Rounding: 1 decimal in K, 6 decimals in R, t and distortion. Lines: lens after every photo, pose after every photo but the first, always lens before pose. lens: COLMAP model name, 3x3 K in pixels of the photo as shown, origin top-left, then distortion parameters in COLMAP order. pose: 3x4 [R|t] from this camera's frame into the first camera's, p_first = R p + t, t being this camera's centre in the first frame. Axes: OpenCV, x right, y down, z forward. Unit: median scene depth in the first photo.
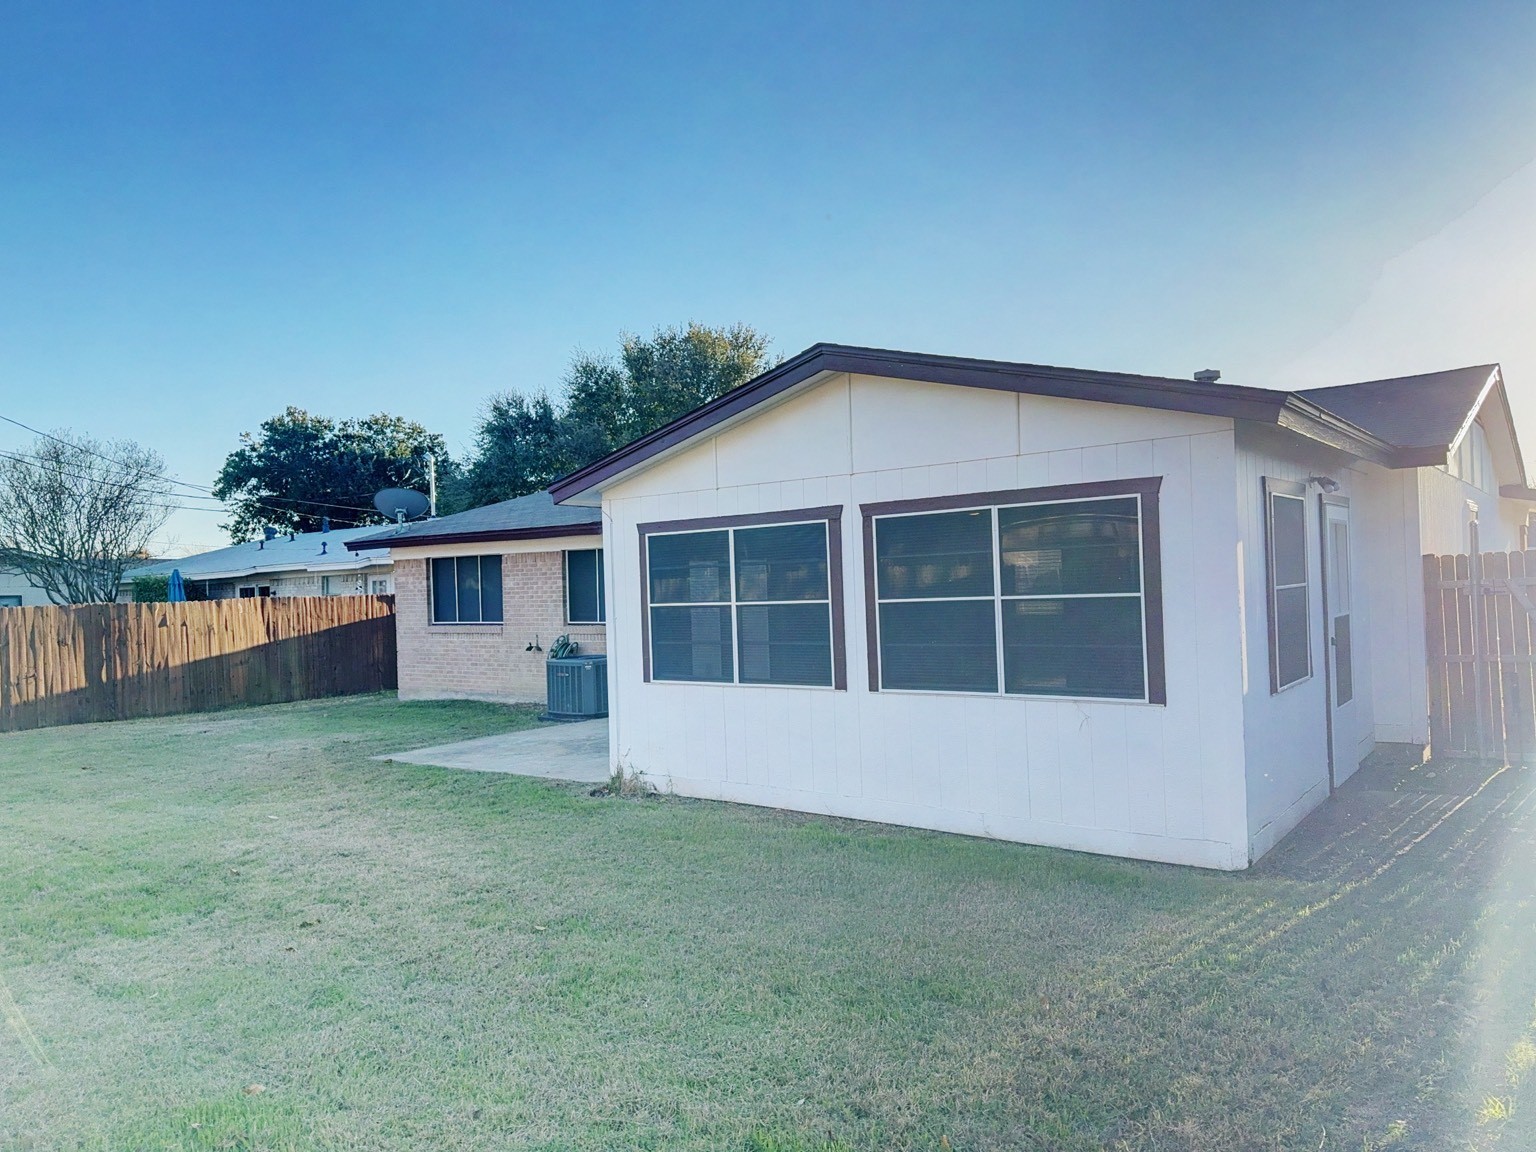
lens RADIAL K [[1062.4, 0, 784.4], [0, 1062.4, 575.6], [0, 0, 1]] dist [0.070234, -0.076961]
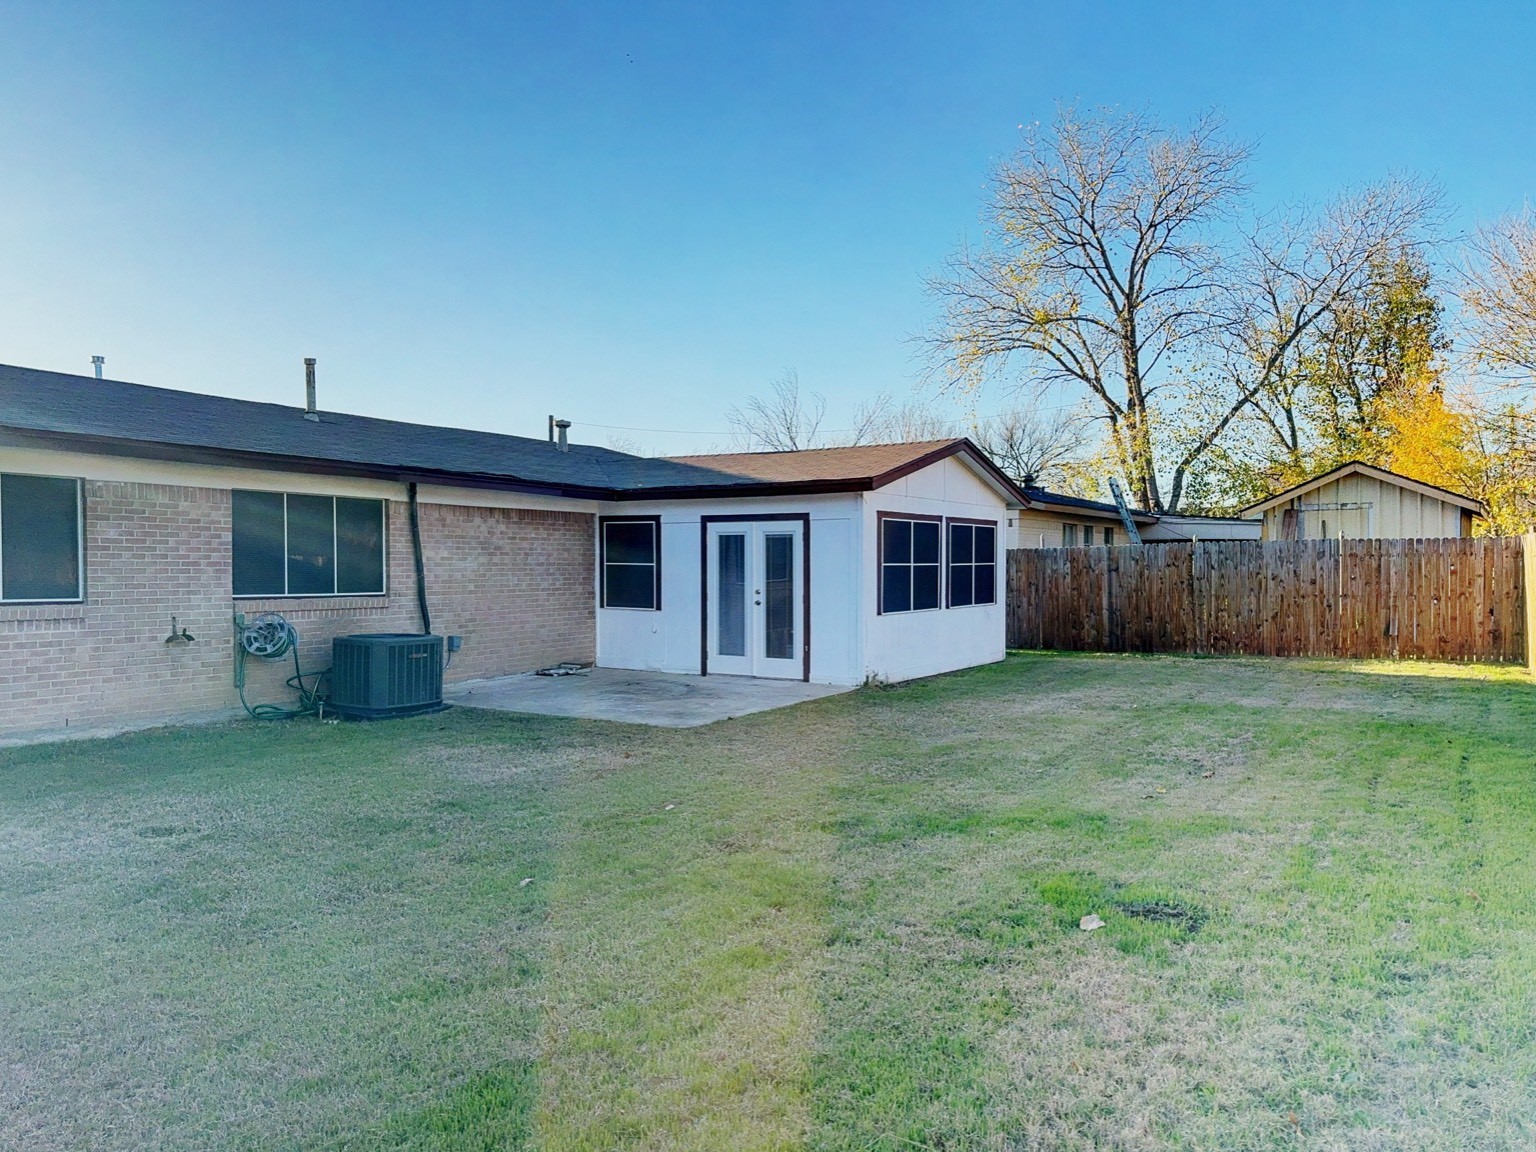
lens RADIAL K [[1062.4, 0, 766.0], [0, 1062.4, 585.2], [0, 0, 1]] dist [0.070234, -0.076961]
pose [[-0.083240, 0.011660, 0.996461, -0.792110], [-0.007264, 0.999898, -0.012307, 0.037282], [-0.996503, -0.008263, -0.083147, 0.622876]]
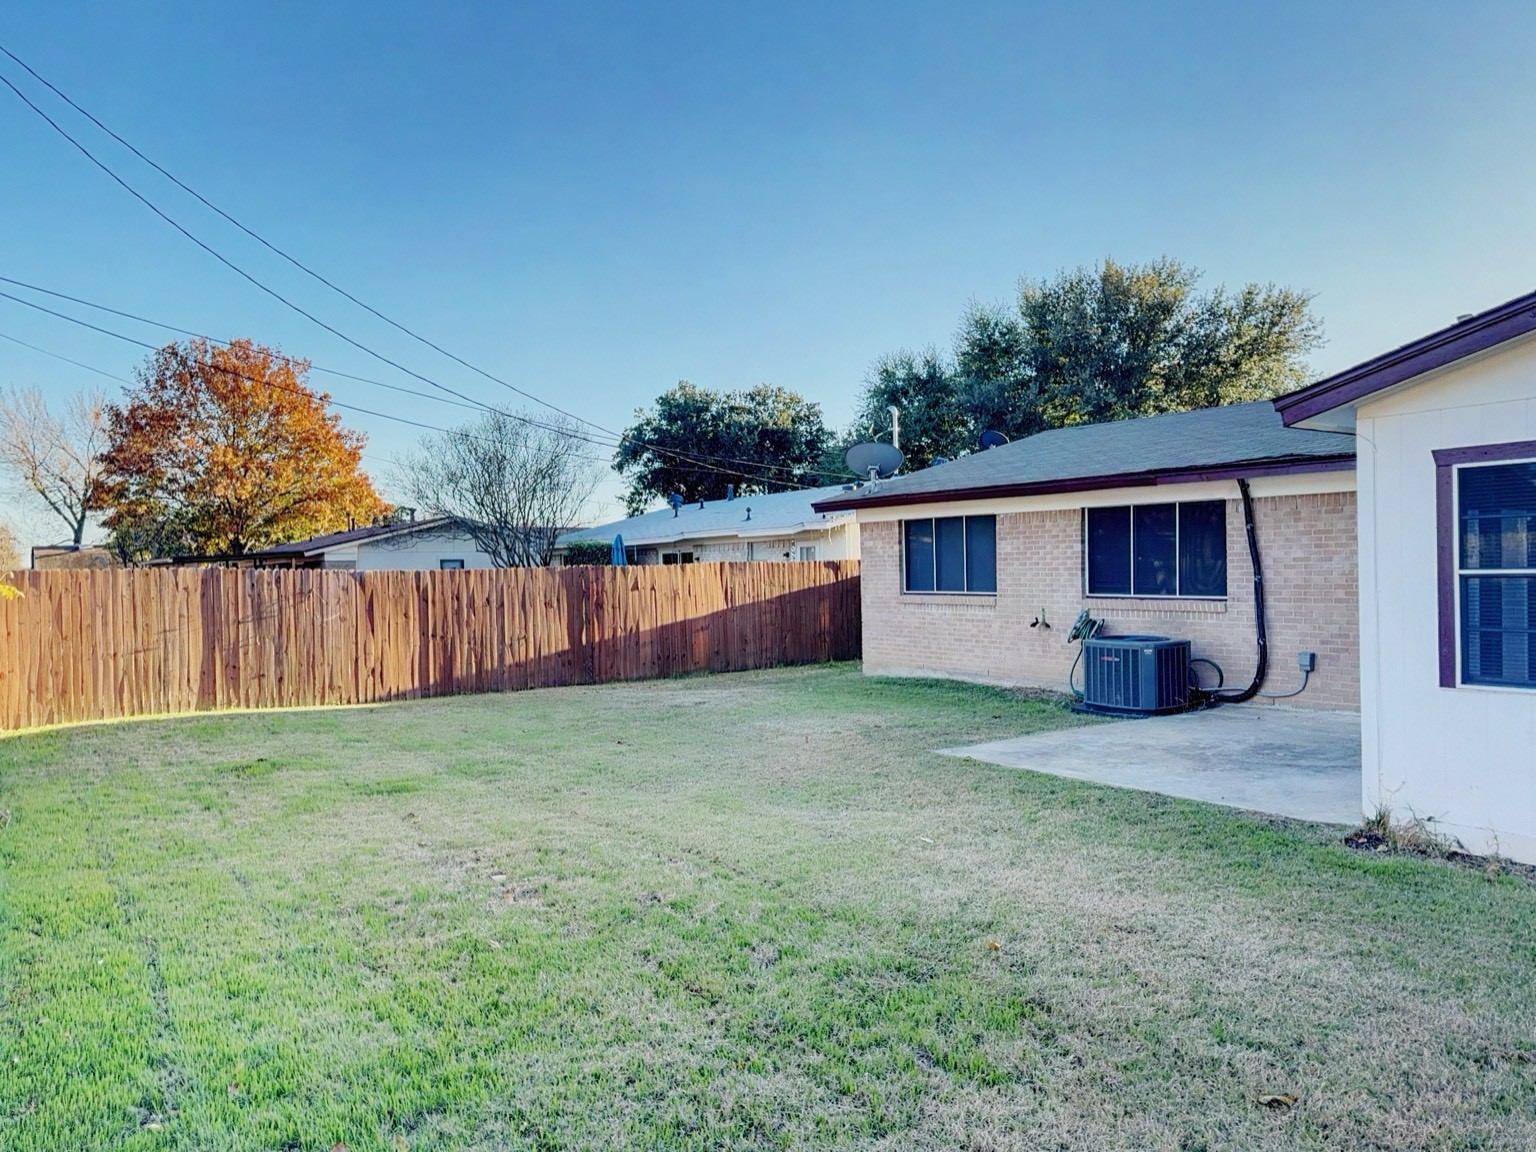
lens RADIAL K [[1062.4, 0, 772.6], [0, 1062.4, 571.8], [0, 0, 1]] dist [0.070234, -0.076961]
pose [[0.953228, 0.012440, -0.301996, -0.160344], [-0.005765, 0.999719, 0.022985, 0.007105], [0.302198, -0.020169, 0.953032, 0.110514]]
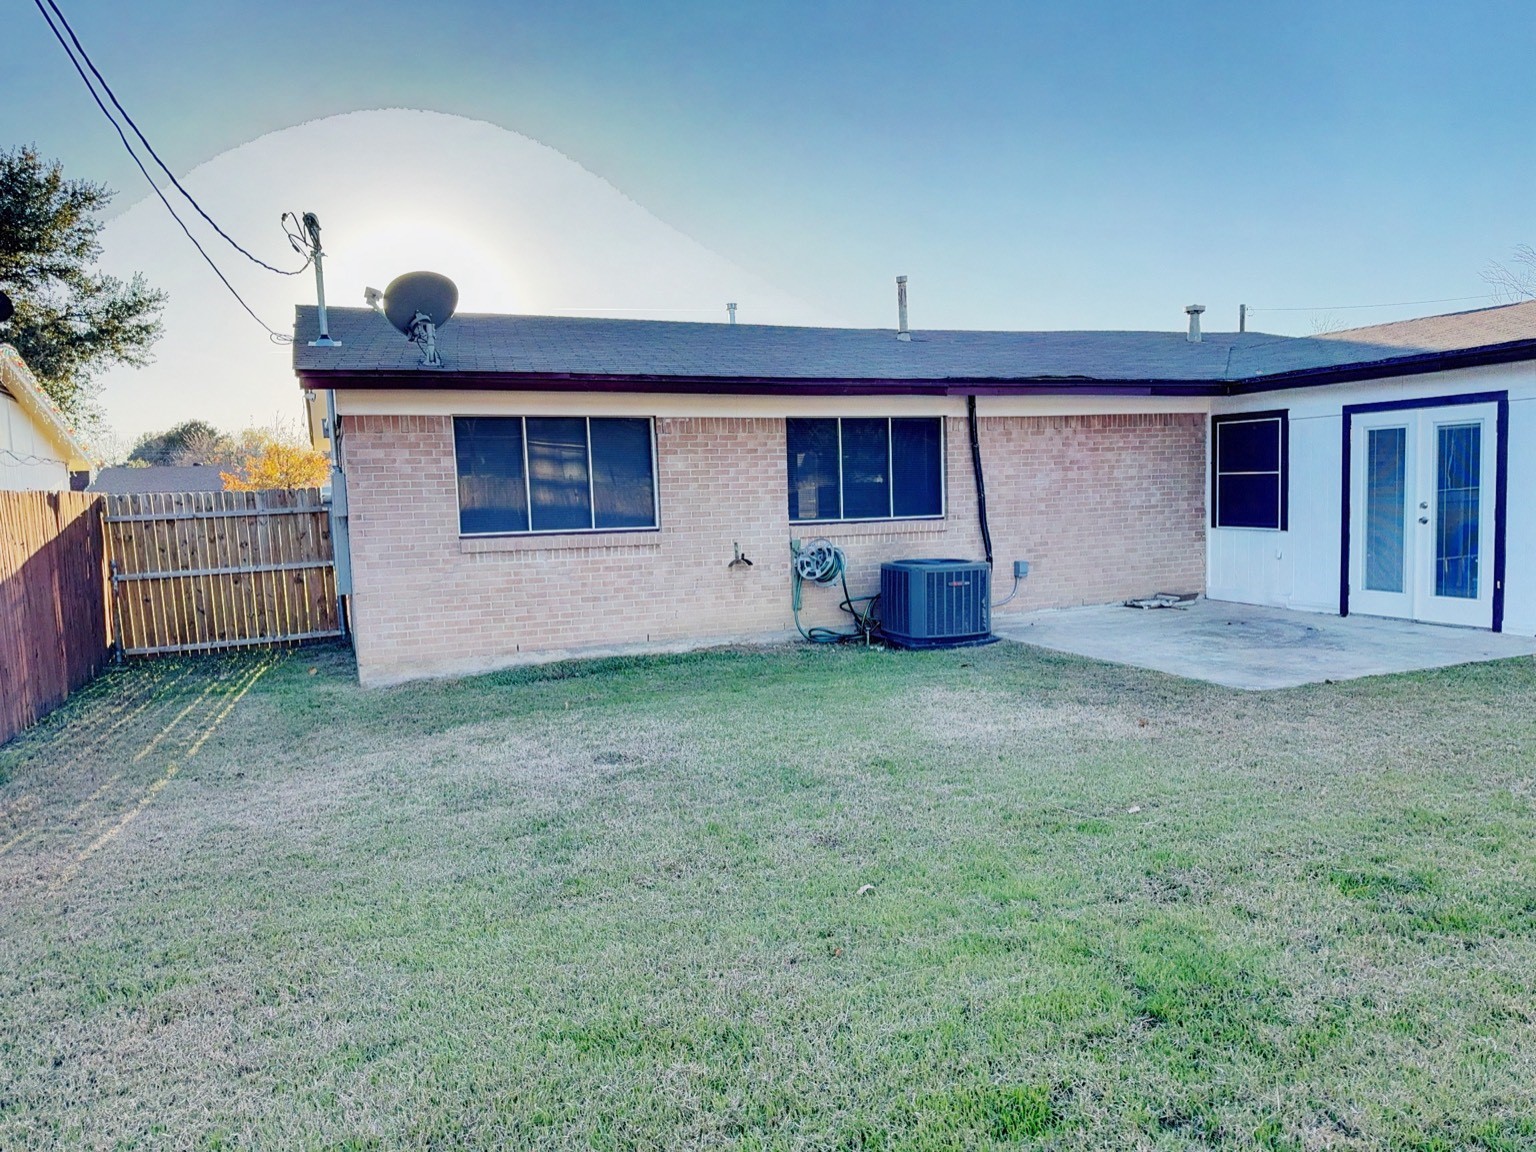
lens RADIAL K [[1062.4, 0, 768.1], [0, 1062.4, 580.0], [0, 0, 1]] dist [0.070234, -0.076961]
pose [[0.528479, -0.058721, 0.846913, -0.695584], [0.009574, 0.997954, 0.063219, 0.032741], [-0.848892, -0.025302, 0.527960, 0.557654]]
